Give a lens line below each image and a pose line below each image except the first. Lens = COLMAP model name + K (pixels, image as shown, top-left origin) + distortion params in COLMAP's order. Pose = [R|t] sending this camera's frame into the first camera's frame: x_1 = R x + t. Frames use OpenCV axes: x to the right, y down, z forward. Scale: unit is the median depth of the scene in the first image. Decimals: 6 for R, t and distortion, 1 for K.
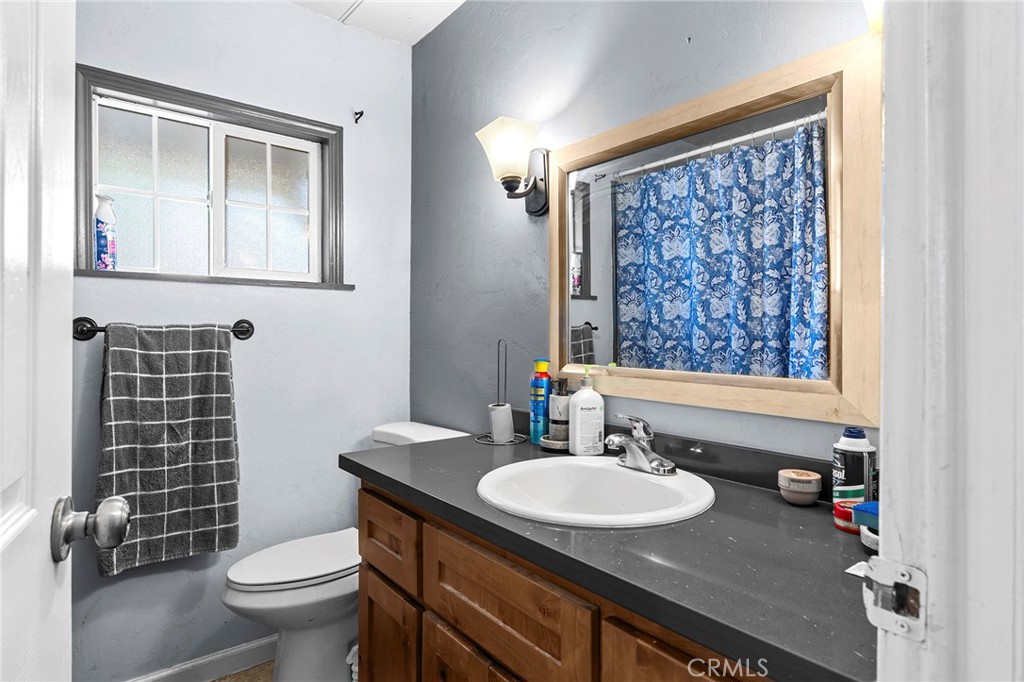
lens RADIAL K [[544.8, 0, 512.0], [0, 544.8, 333.0], [0, 0, 1]] dist [-0.000566, -0.000052]
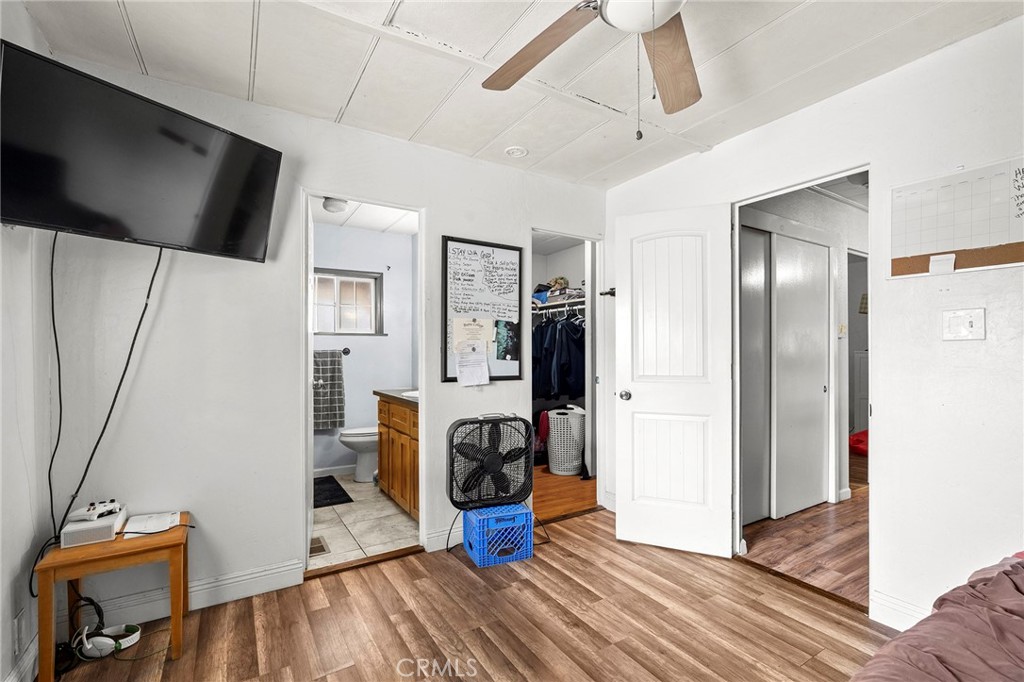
lens RADIAL K [[446.0, 0, 510.9], [0, 446.0, 348.4], [0, 0, 1]] dist [-0.008801, 0.000842]
pose [[0.992623, -0.013590, -0.120475, 0.653989], [0.011277, 0.999739, -0.019864, 0.034058], [0.120714, 0.018358, 0.992518, -1.228955]]
